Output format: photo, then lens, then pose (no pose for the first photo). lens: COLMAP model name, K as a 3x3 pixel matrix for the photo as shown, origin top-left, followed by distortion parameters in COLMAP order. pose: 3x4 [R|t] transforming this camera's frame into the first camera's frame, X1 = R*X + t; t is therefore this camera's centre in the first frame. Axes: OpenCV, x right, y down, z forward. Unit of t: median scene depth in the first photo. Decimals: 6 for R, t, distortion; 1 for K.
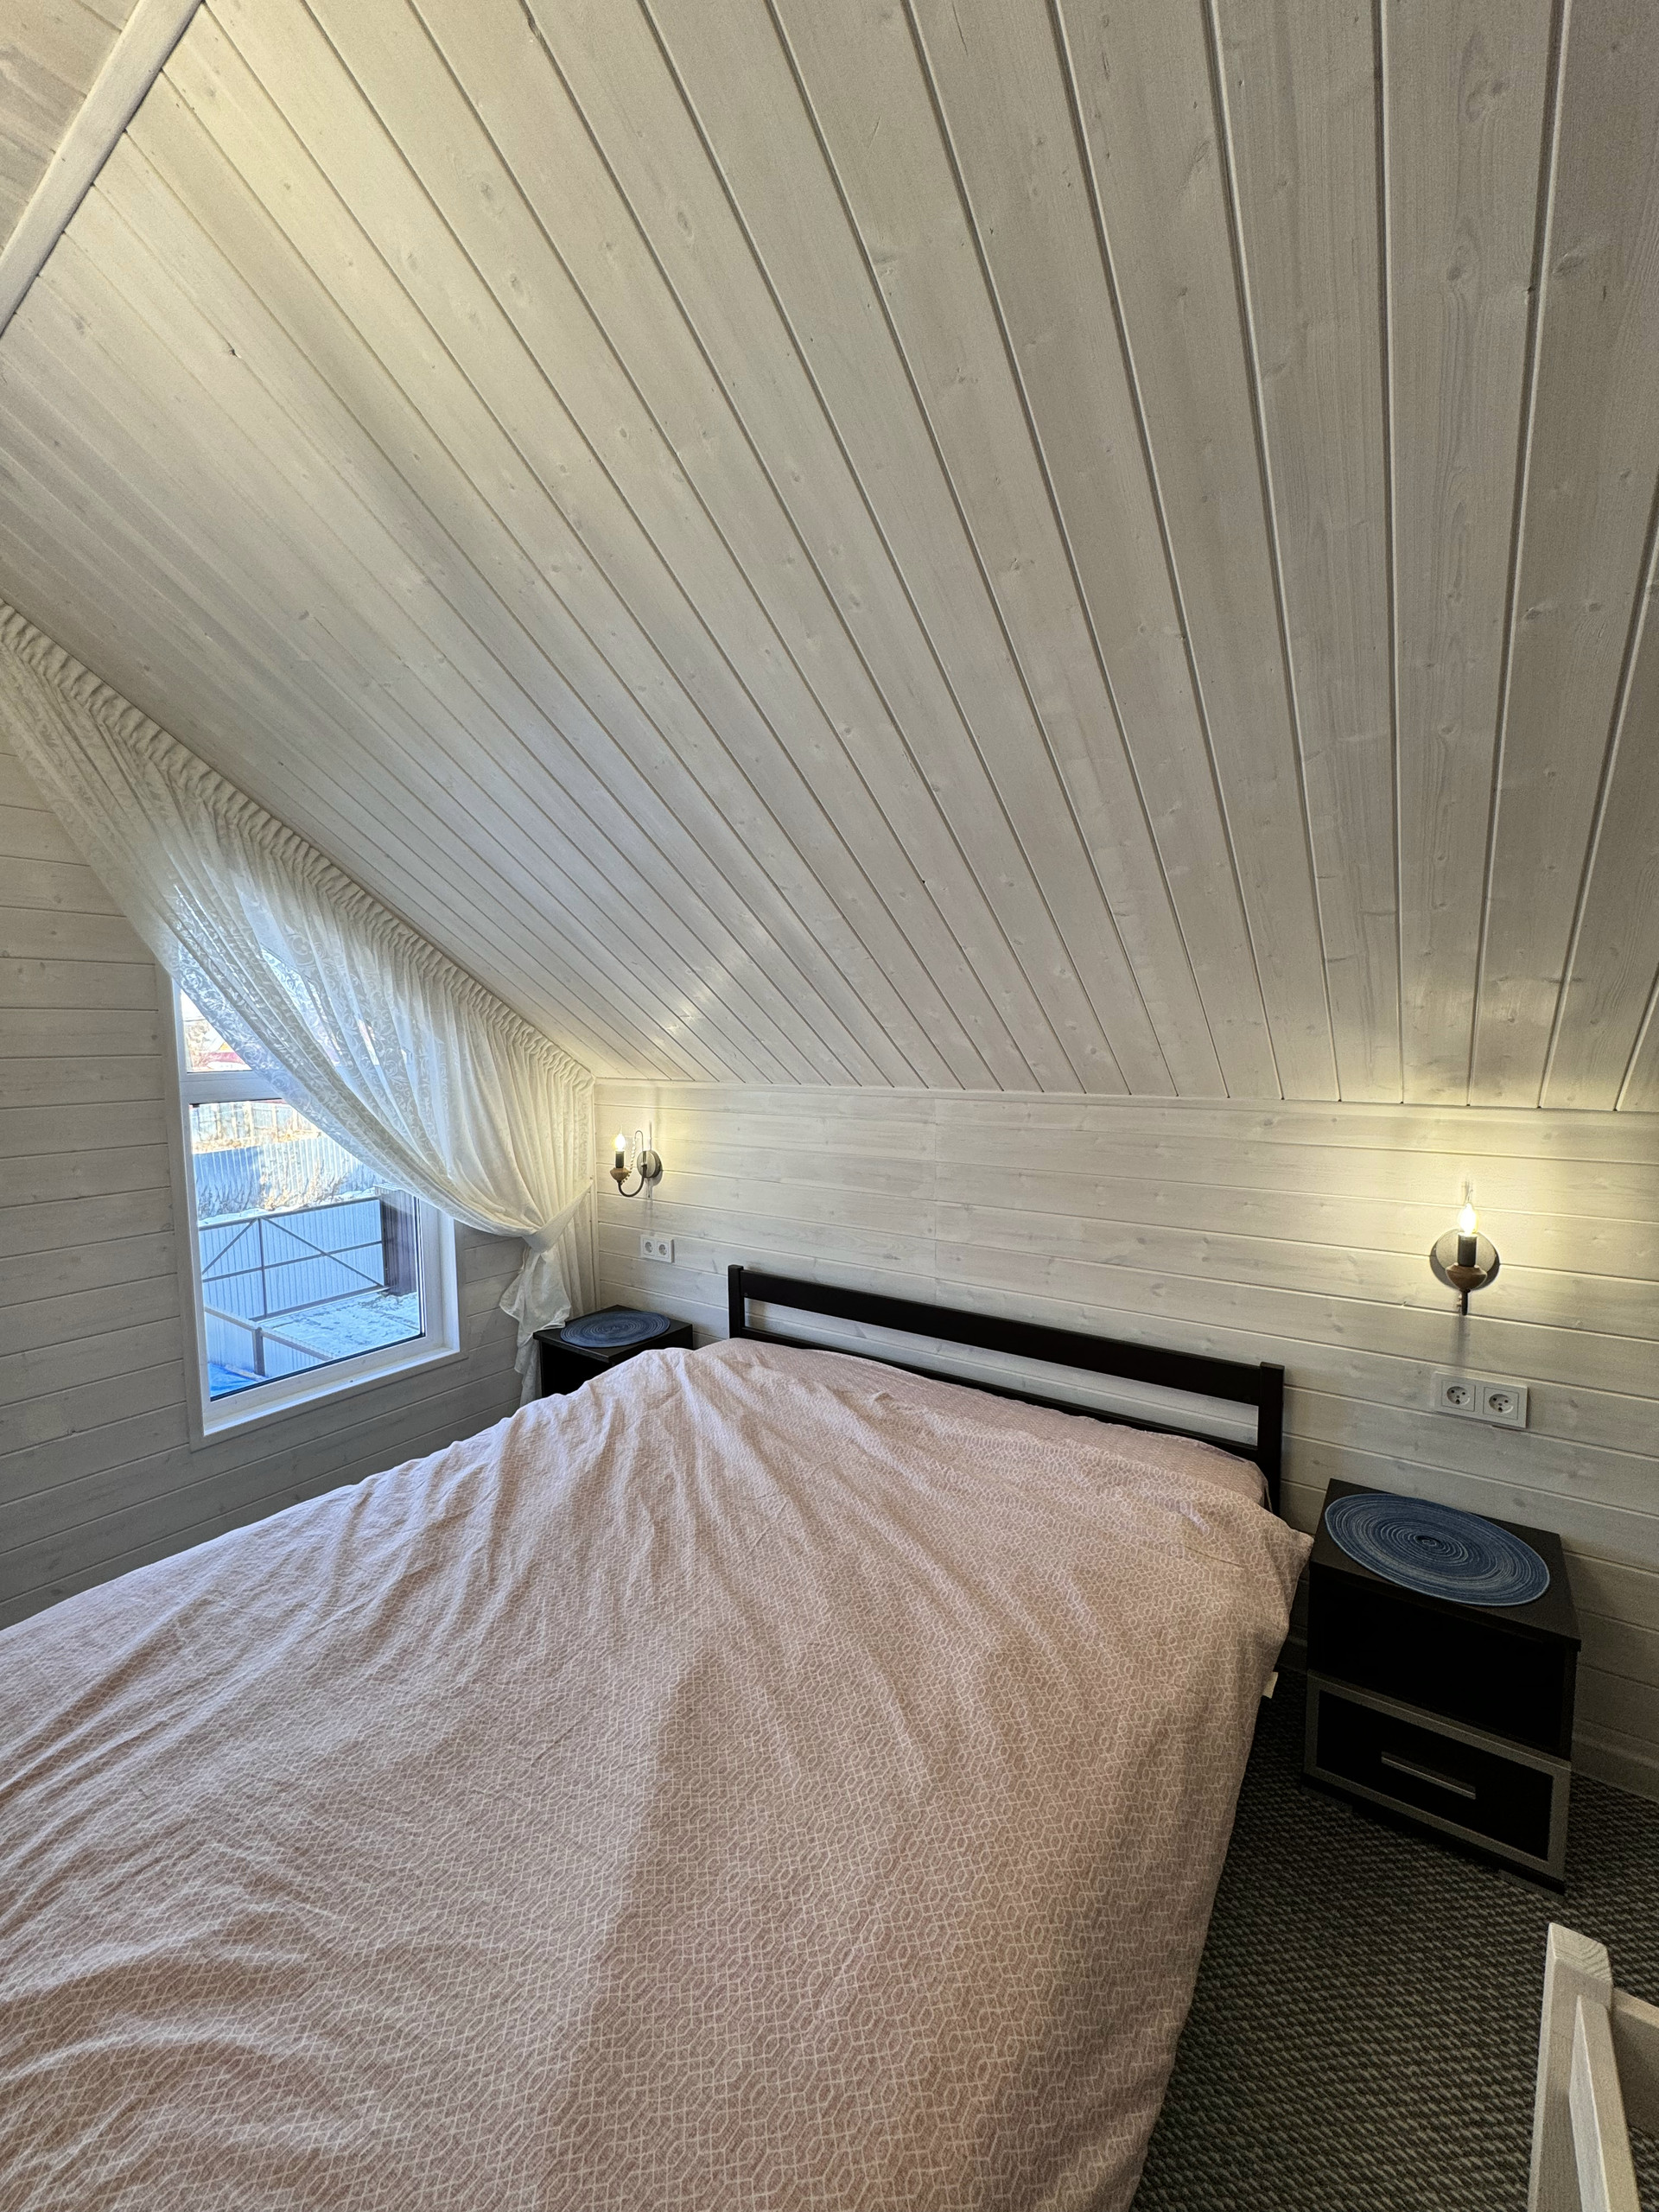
lens RADIAL K [[887.2, 0, 835.5], [0, 887.2, 1104.0], [0, 0, 1]] dist [-0.001144, 0.000321]
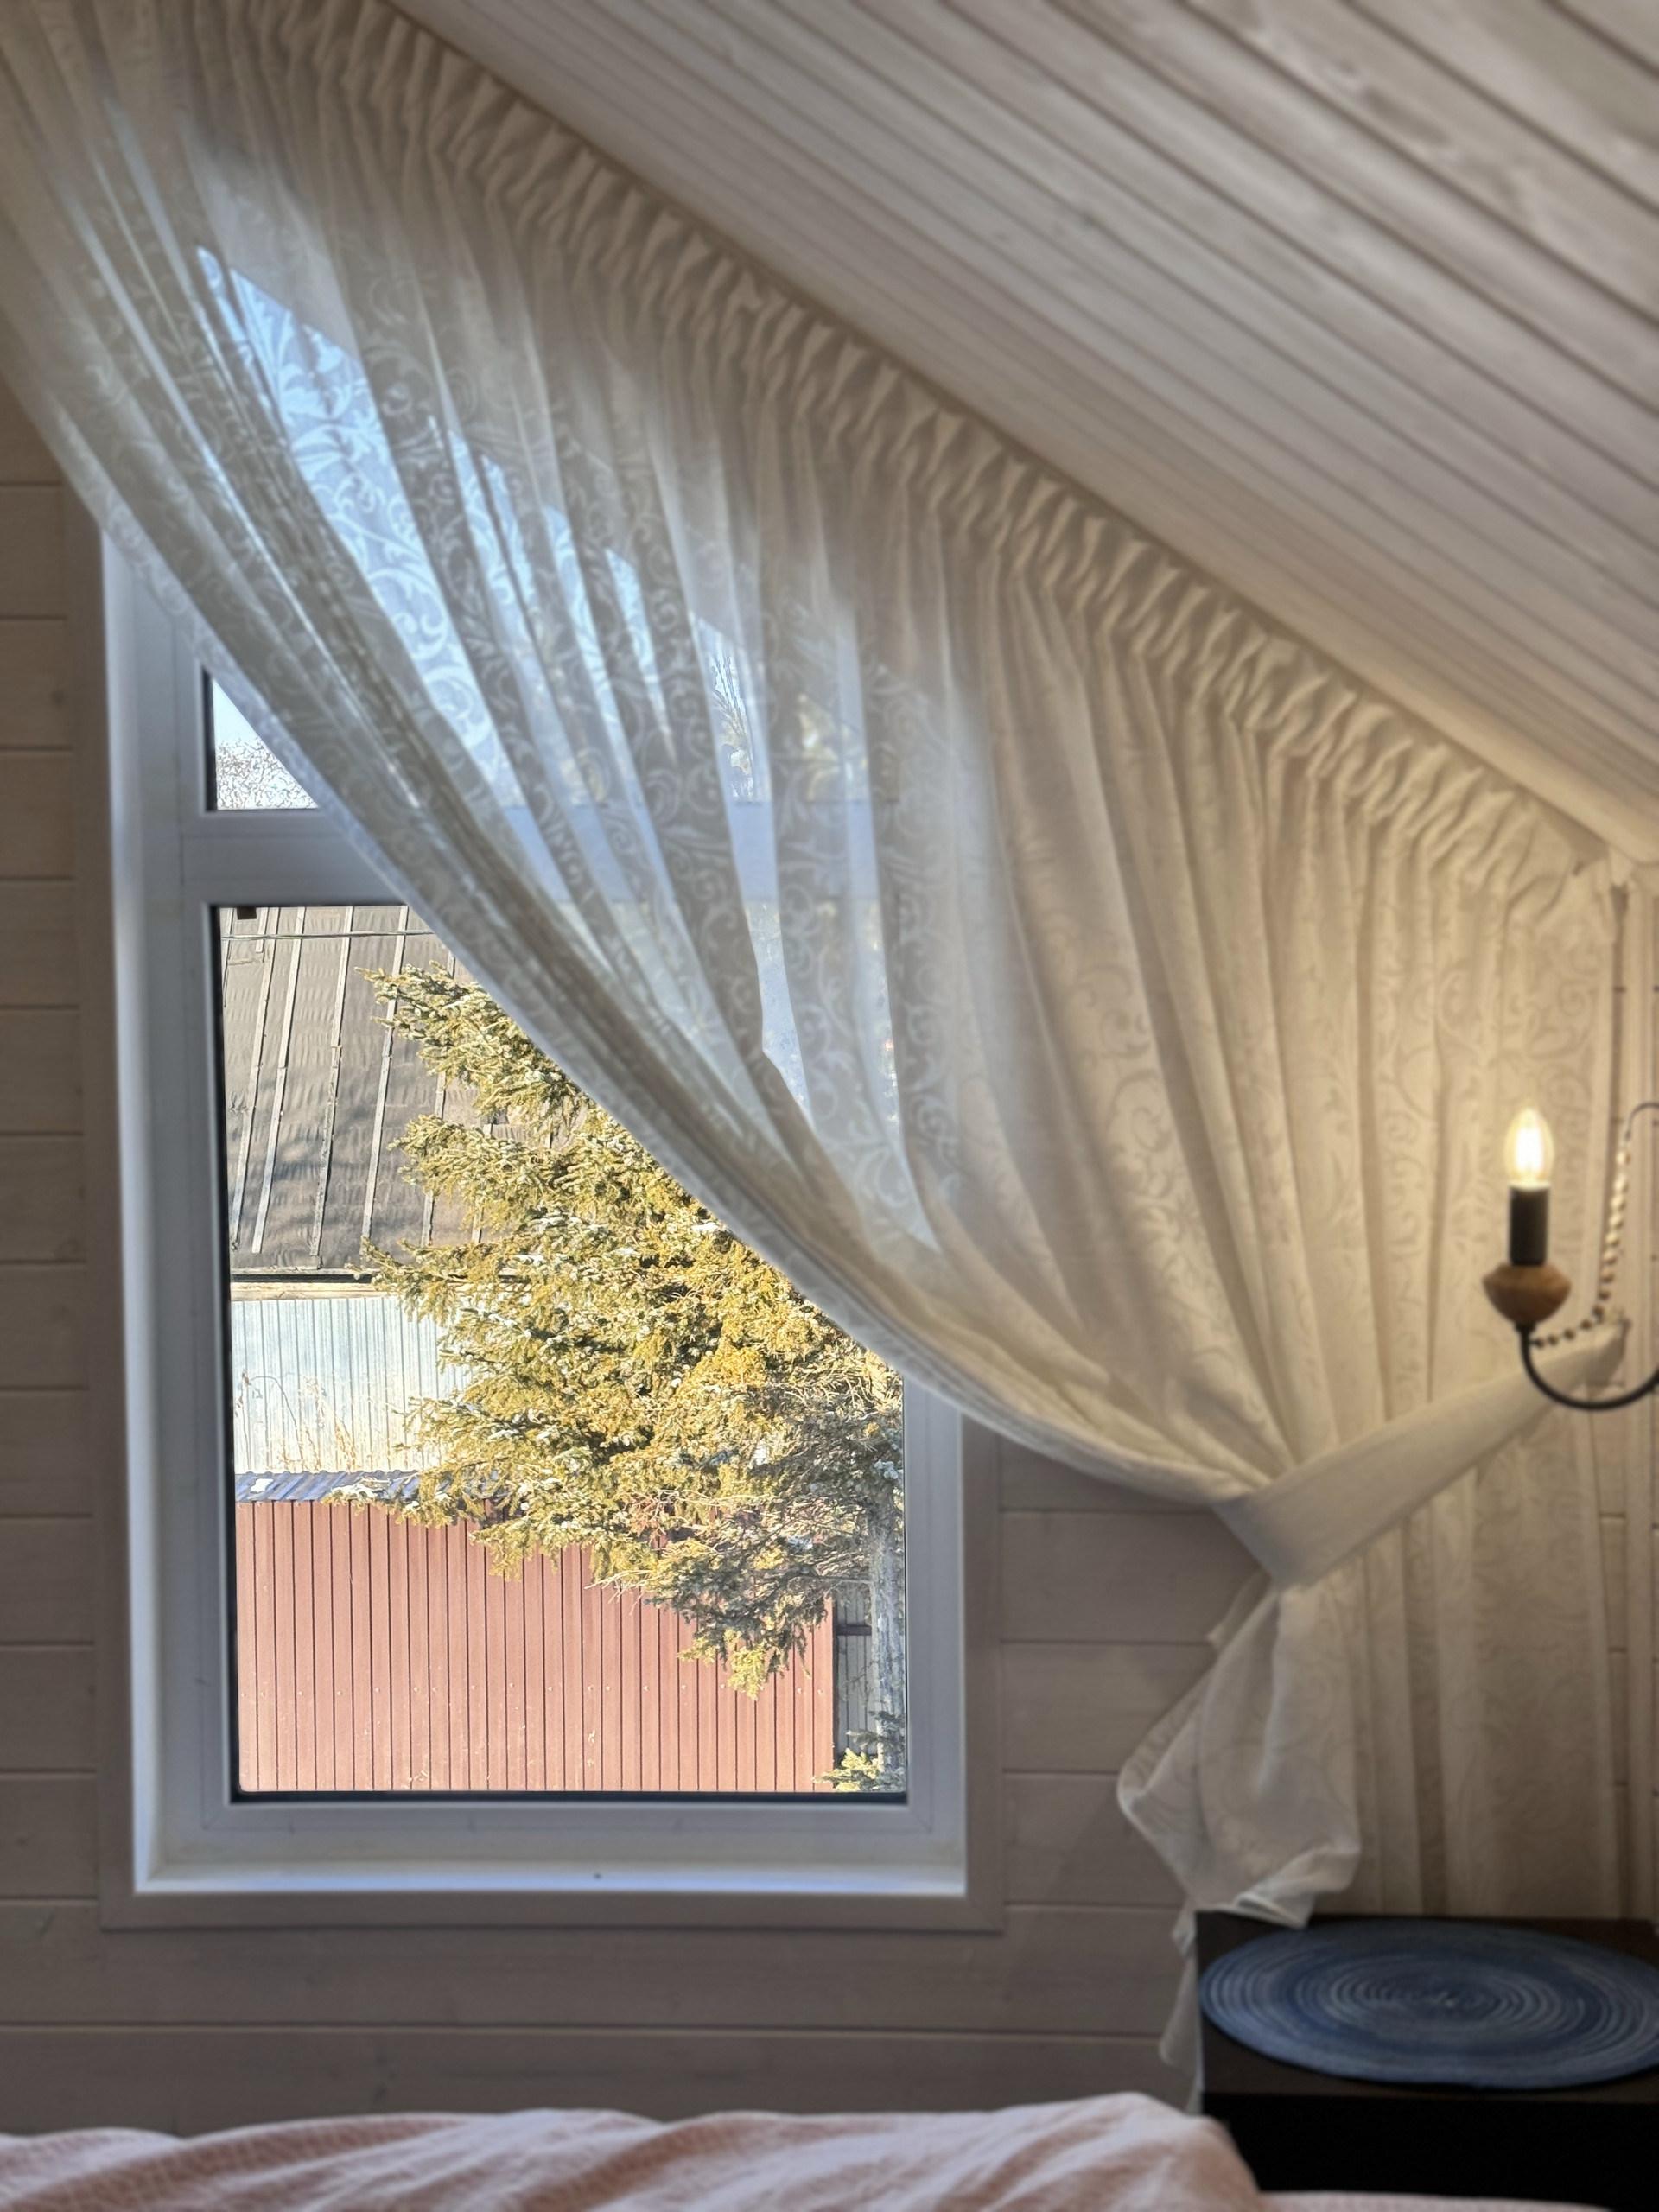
lens RADIAL K [[3104.7, 0, 829.5], [0, 3104.7, 1106.0], [0, 0, 1]] dist [0.145269, -0.182212]
pose [[0.514320, 0.050382, -0.856117, 0.332776], [-0.062811, 0.997805, 0.020986, 0.029318], [0.855295, 0.042980, 0.516356, 0.479677]]
